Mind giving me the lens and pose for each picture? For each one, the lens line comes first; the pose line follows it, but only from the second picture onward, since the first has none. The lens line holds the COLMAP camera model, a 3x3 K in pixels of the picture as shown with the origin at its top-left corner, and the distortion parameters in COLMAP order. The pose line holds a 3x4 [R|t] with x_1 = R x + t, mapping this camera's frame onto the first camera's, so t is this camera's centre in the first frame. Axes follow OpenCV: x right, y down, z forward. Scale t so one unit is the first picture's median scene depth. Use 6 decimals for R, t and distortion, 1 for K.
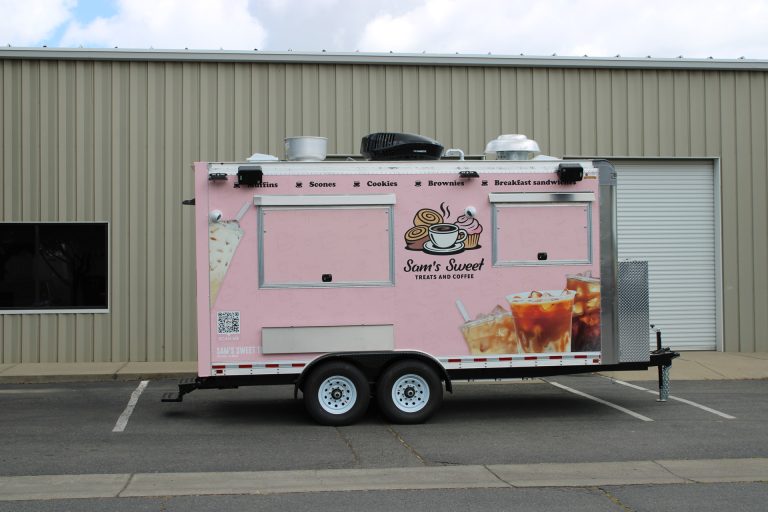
lens RADIAL K [[1173.6, 0, 396.7], [0, 1173.6, 256.0], [0, 0, 1]] dist [-0.002342, 0.000000]
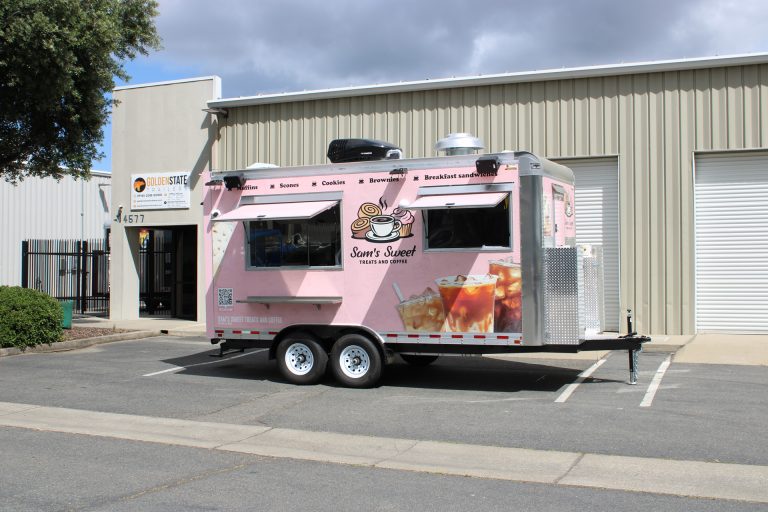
lens RADIAL K [[875.3, 0, 389.2], [0, 875.3, 253.6], [0, 0, 1]] dist [-0.064228, 0.000000]
pose [[0.862771, -0.000478, -0.505595, 0.475453], [0.004912, 0.999960, 0.007437, 0.003407], [0.505571, -0.008900, 0.862739, 0.265939]]
